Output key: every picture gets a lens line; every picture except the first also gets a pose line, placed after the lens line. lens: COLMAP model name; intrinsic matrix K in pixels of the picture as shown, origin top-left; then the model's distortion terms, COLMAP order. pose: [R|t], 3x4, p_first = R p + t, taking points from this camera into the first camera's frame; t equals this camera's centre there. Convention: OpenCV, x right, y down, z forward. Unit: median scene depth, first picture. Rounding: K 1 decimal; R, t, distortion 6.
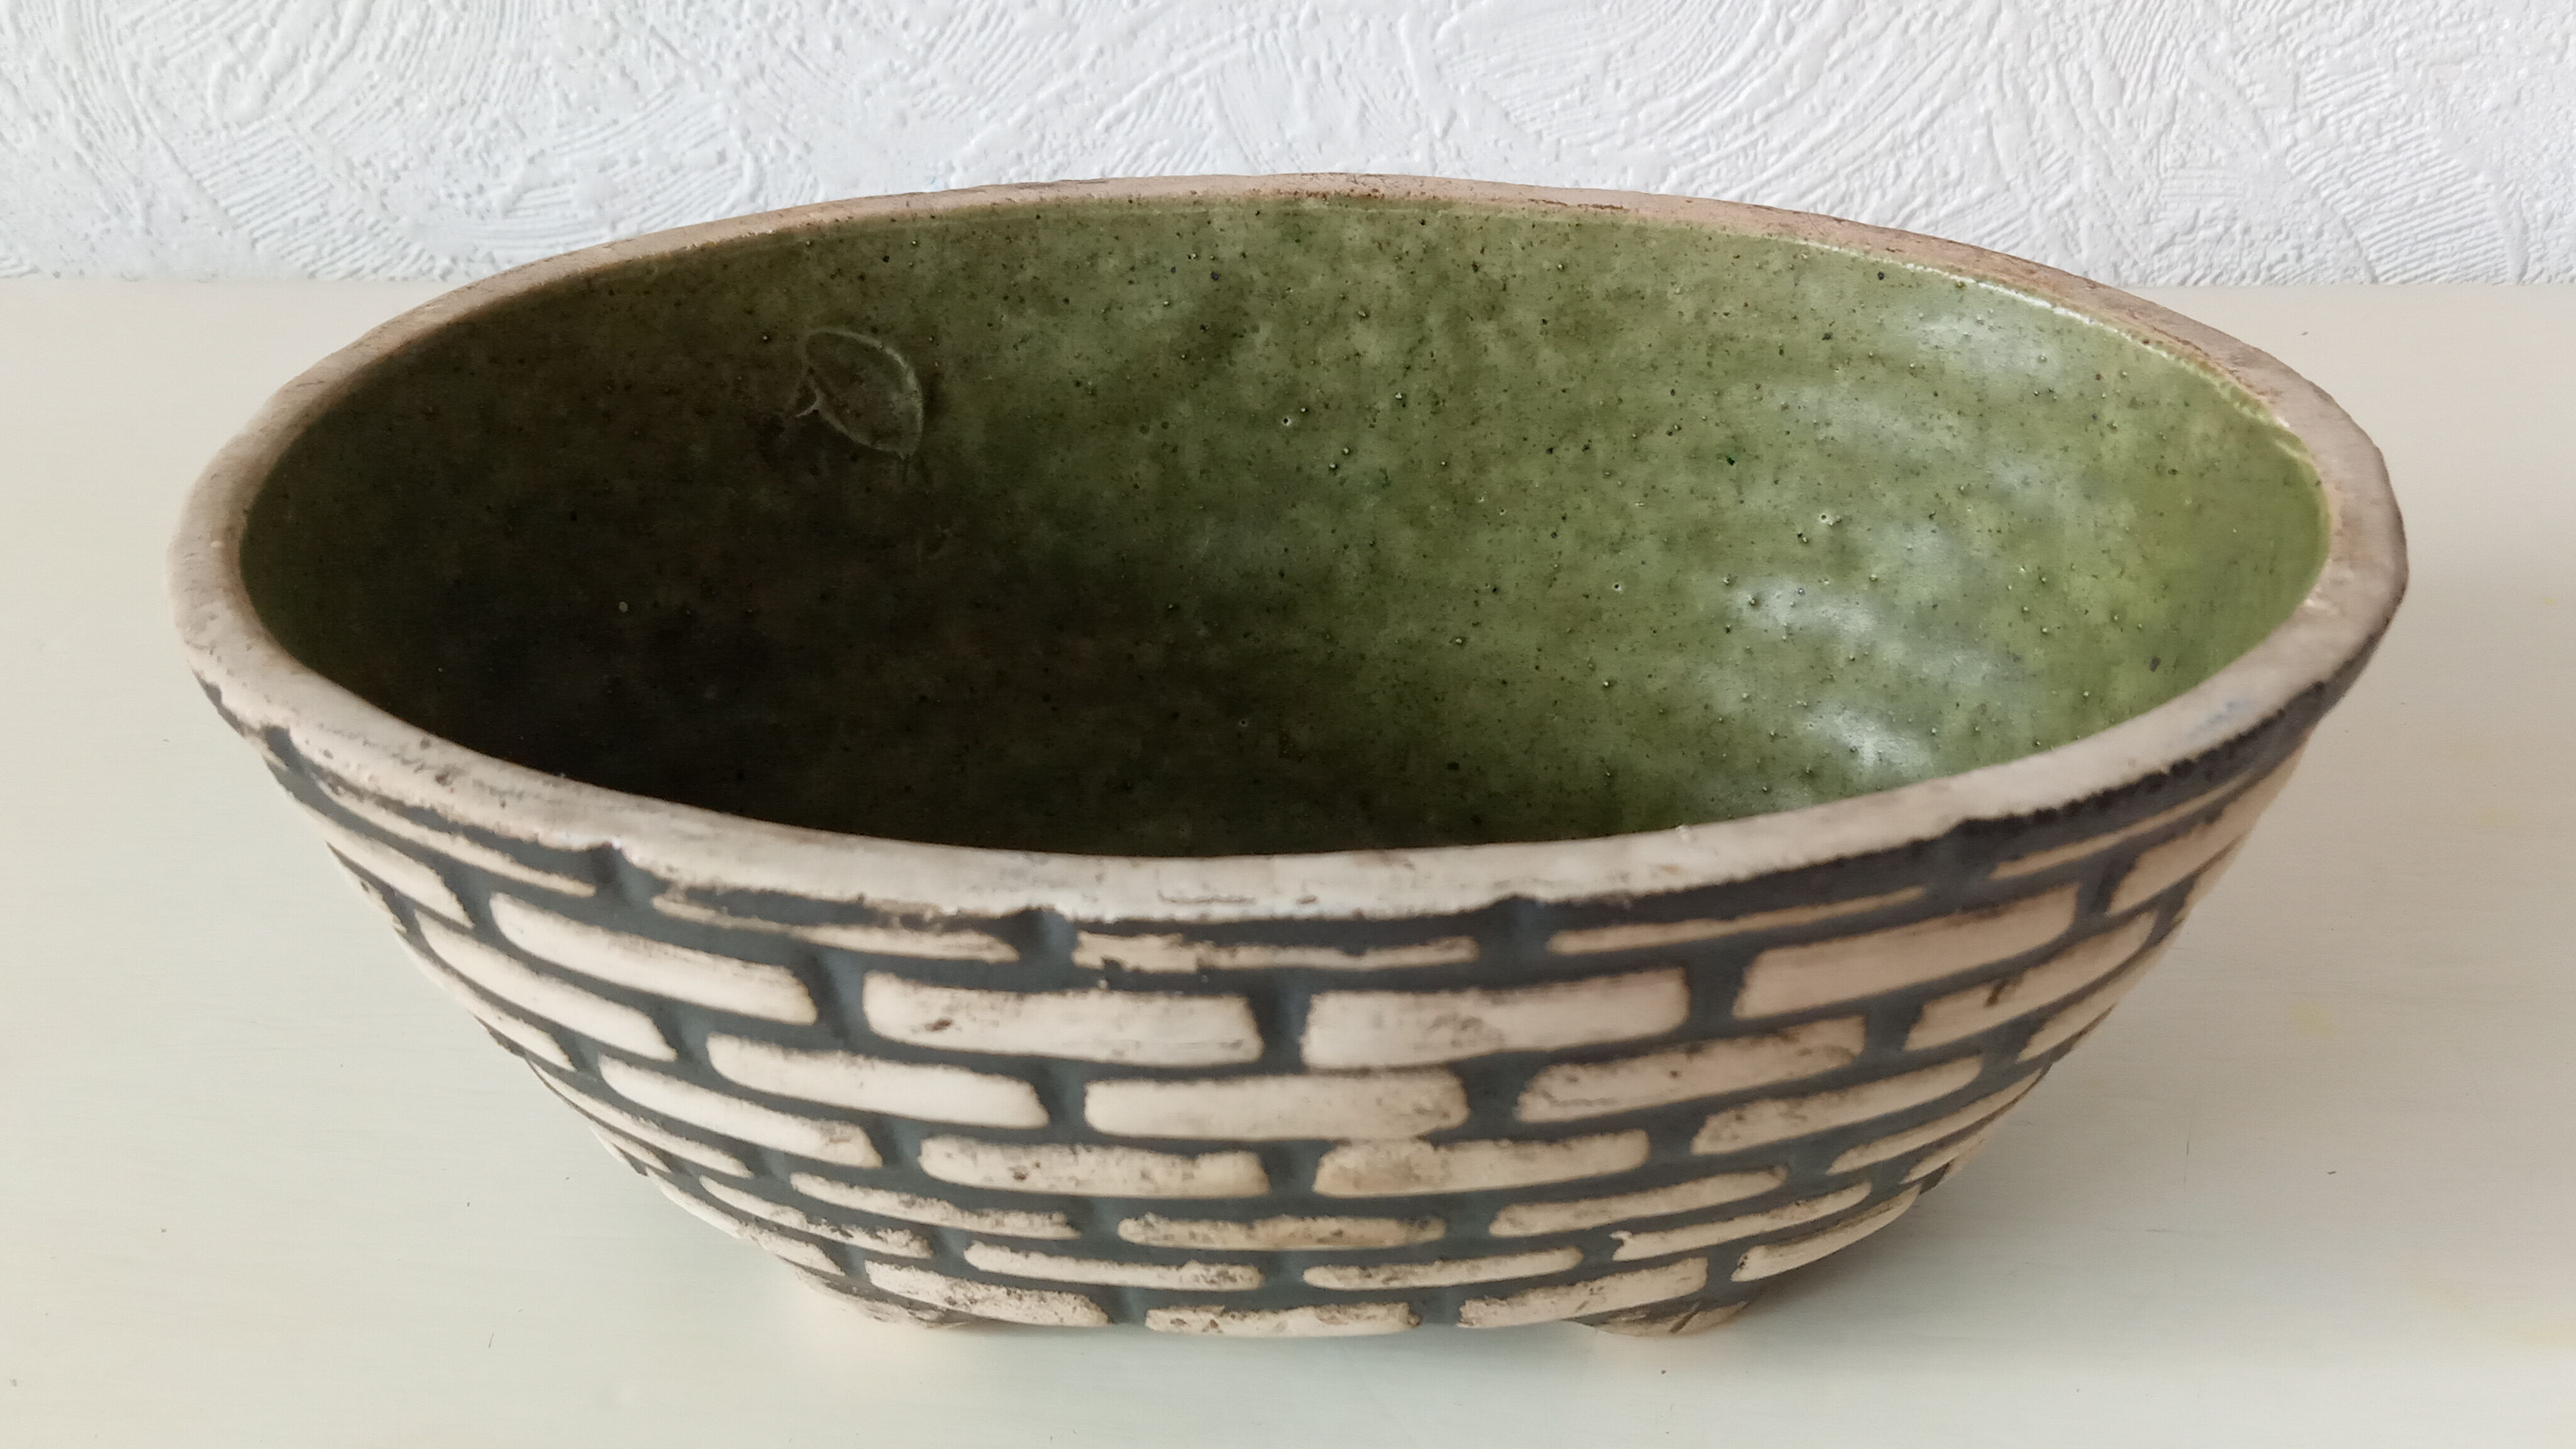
lens RADIAL K [[2467.1, 0, 1288.0], [0, 2467.1, 724.5], [0, 0, 1]] dist [0.104125, 0.000668]
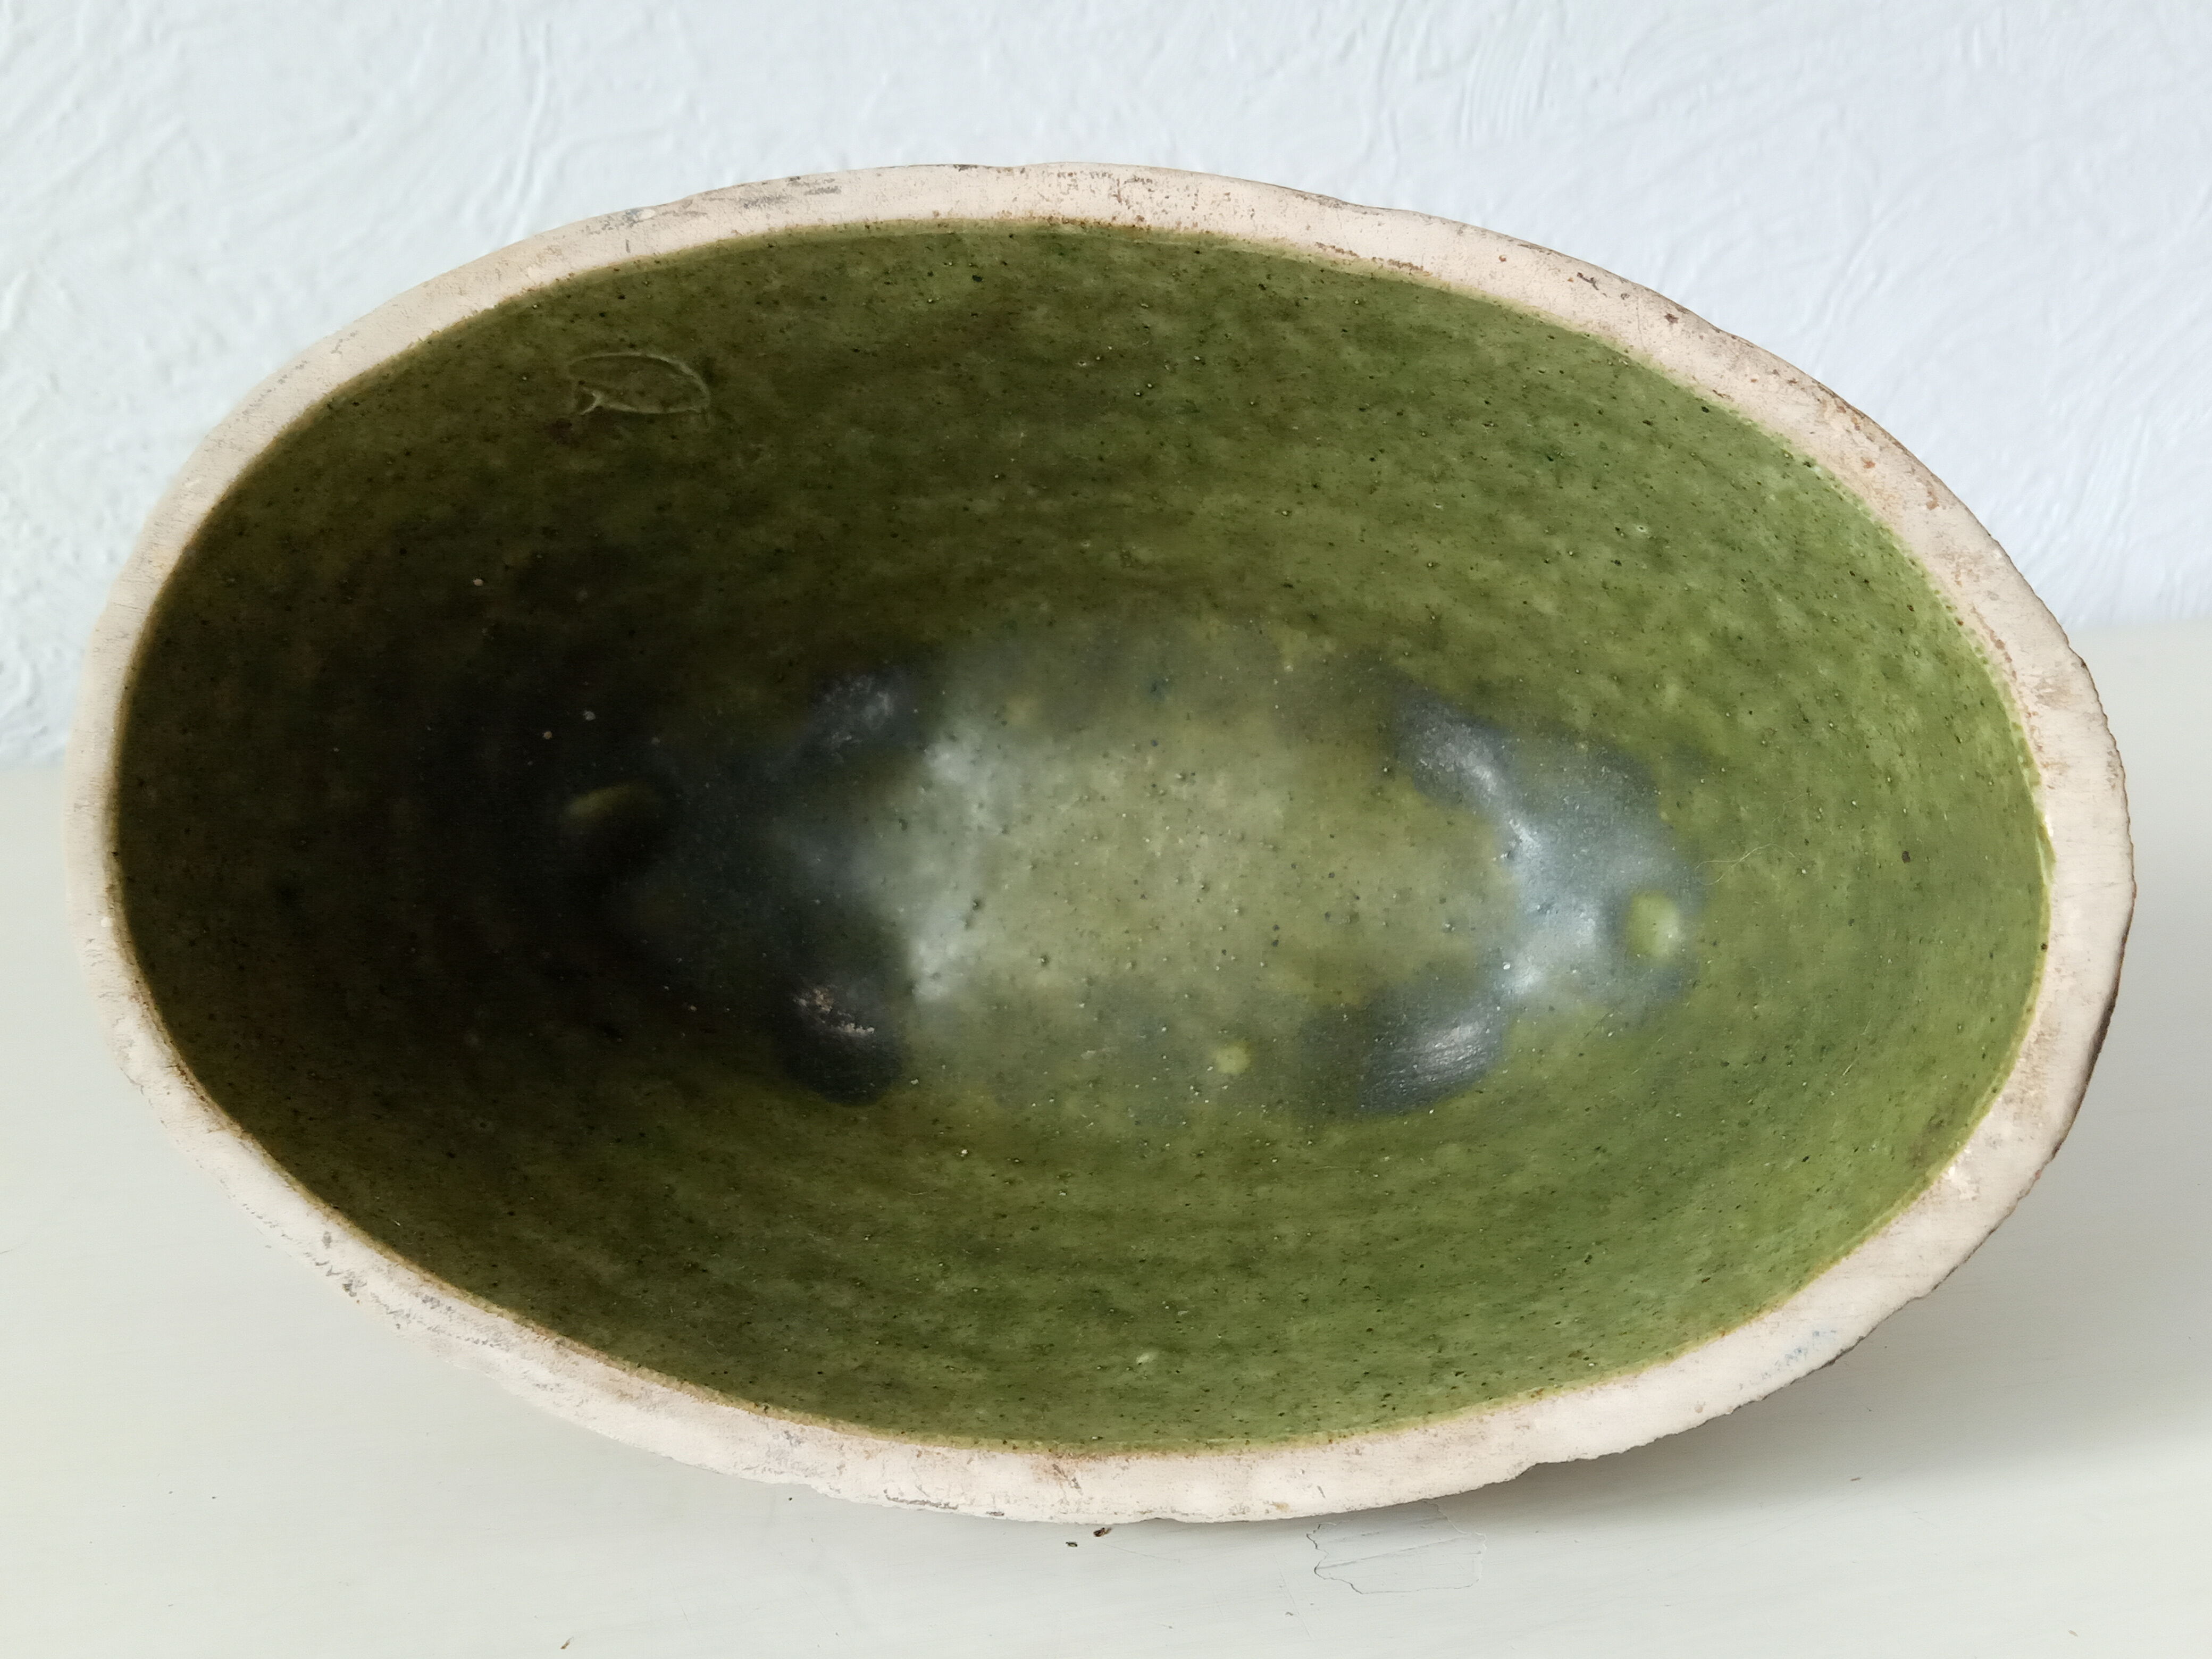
lens RADIAL K [[2130.7, 0, 1106.0], [0, 2130.7, 829.5], [0, 0, 1]] dist [0.049572, -0.001056]
pose [[0.985335, 0.032547, -0.167500, 0.155859], [0.106440, 0.649998, 0.752445, -0.642220], [0.133365, -0.759238, 0.637001, 0.370277]]
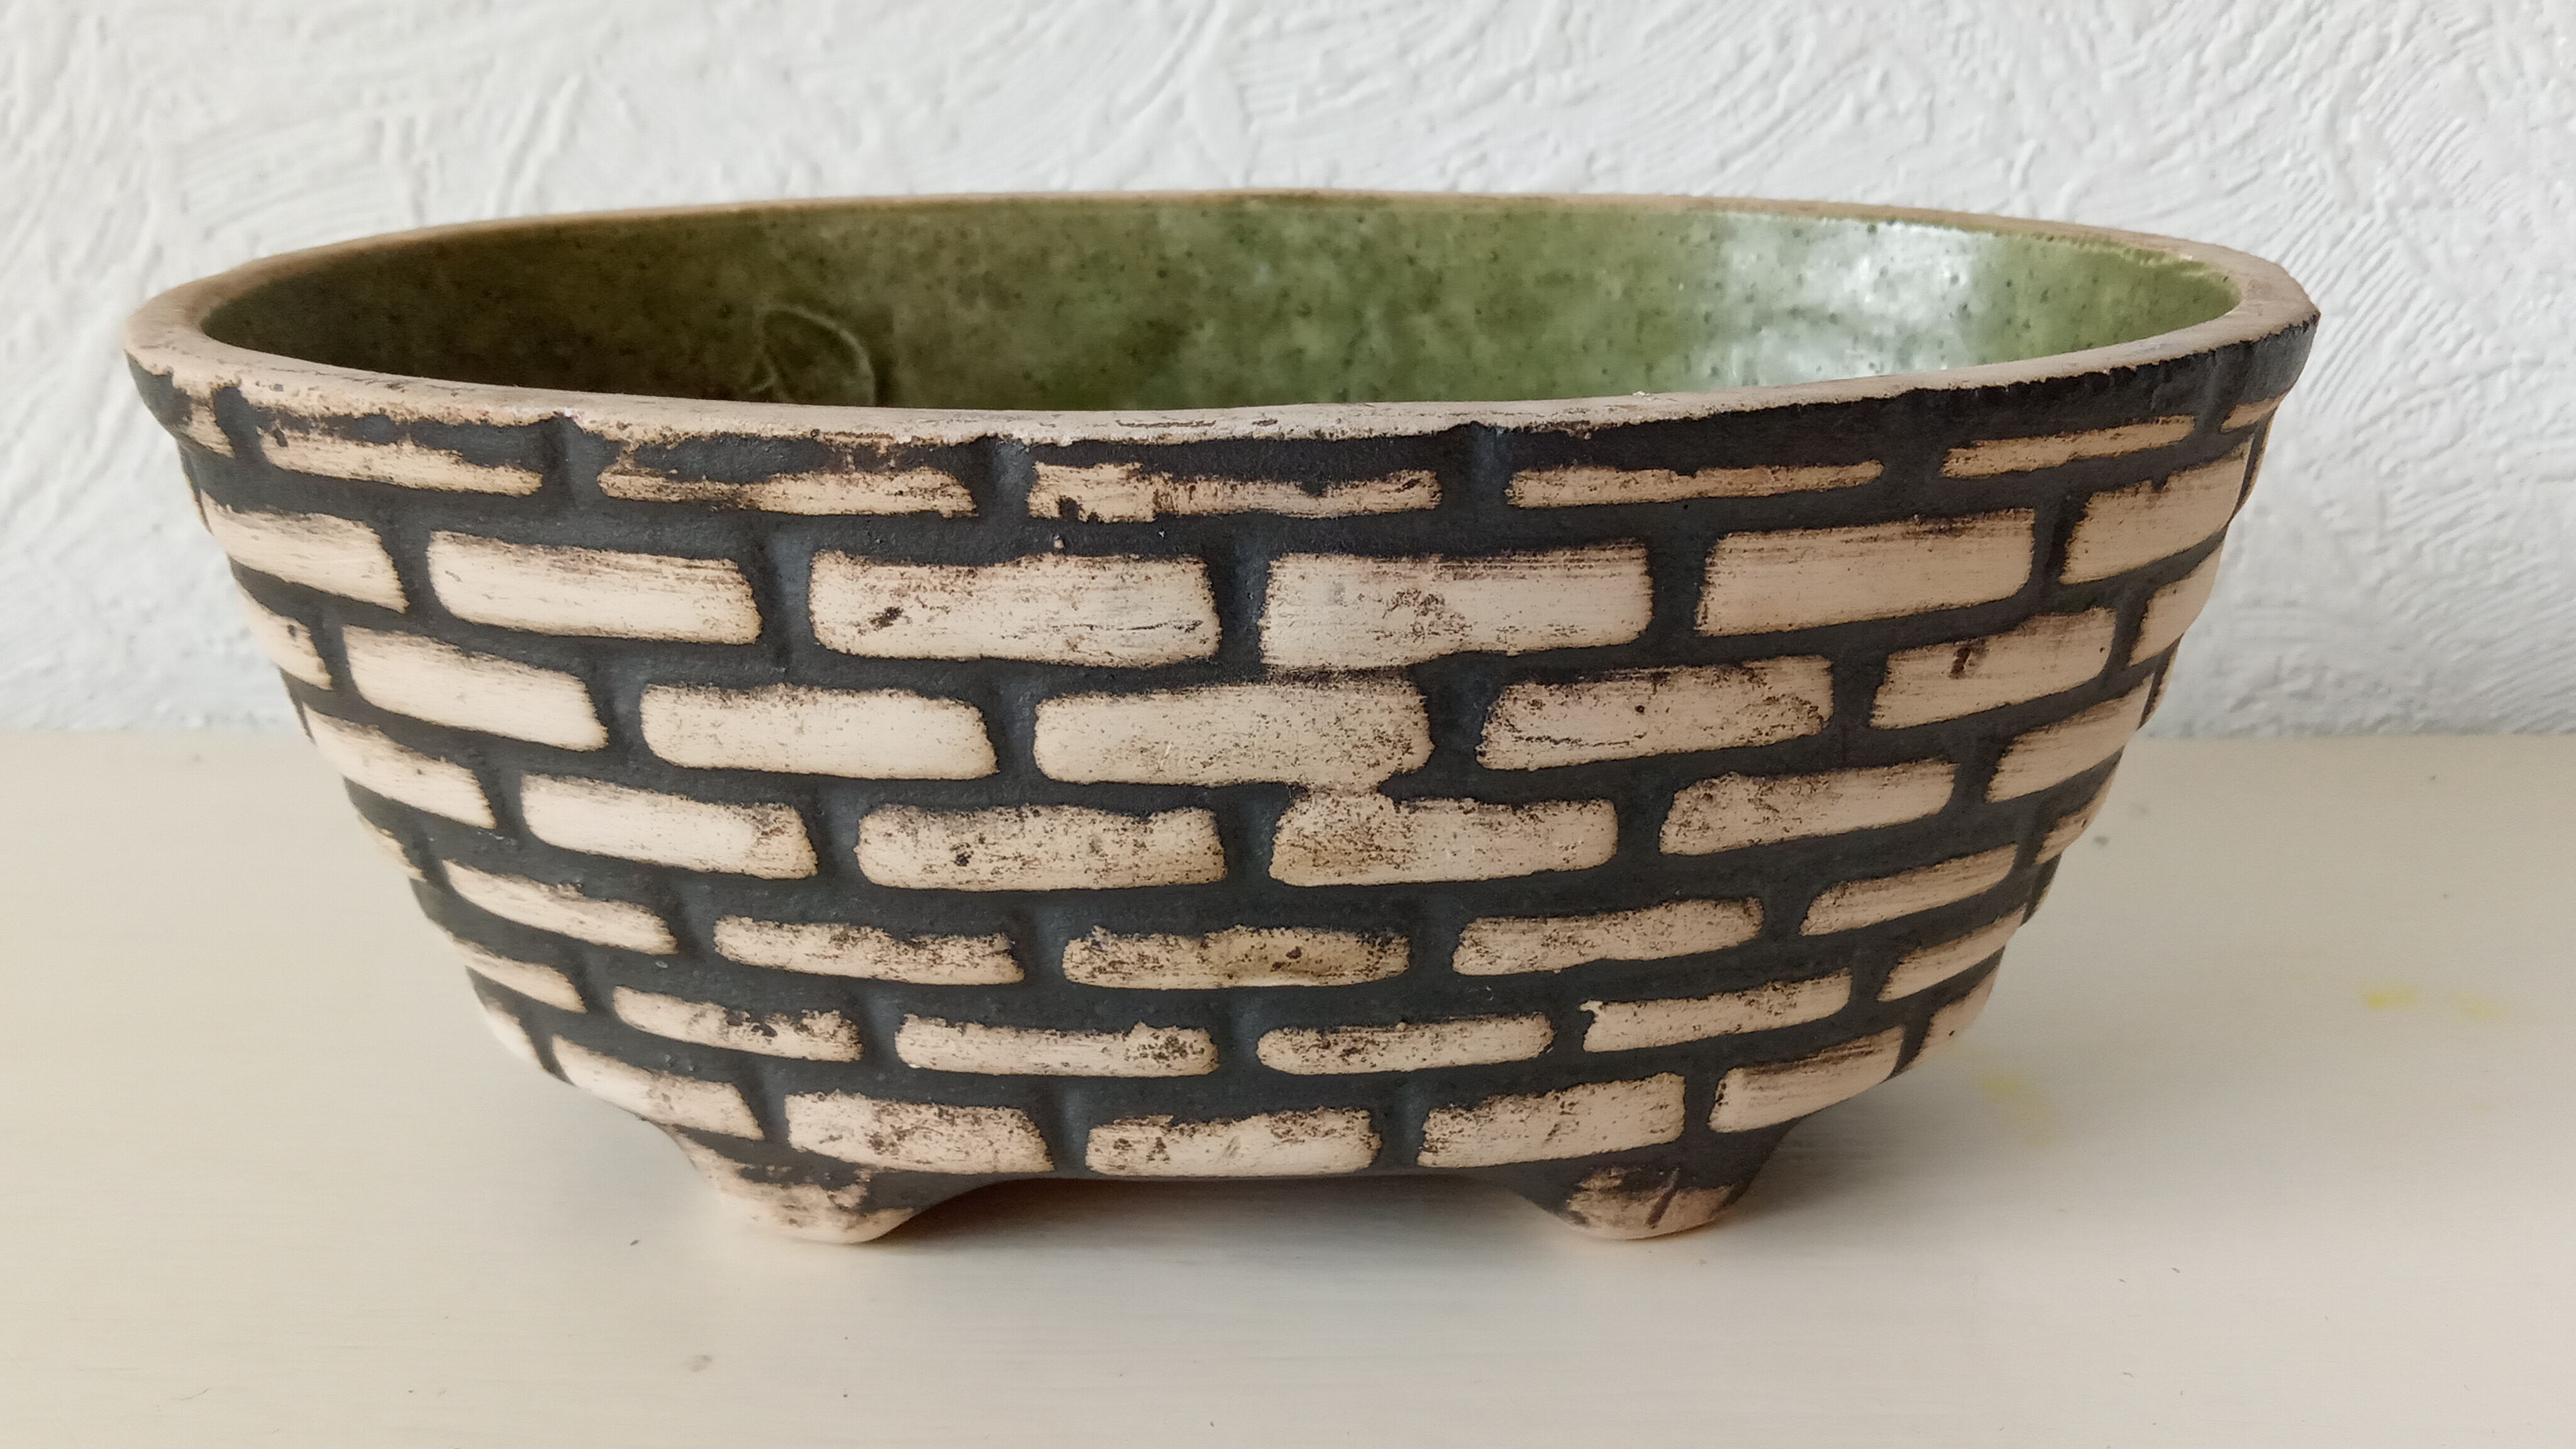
lens RADIAL K [[2494.0, 0, 1276.3], [0, 2494.0, 721.2], [0, 0, 1]] dist [0.085835, -0.002619]
pose [[0.999634, -0.000450, 0.027064, -0.010028], [0.008090, 0.959132, -0.282844, 0.303540], [-0.025831, 0.282959, 0.958784, 0.045115]]
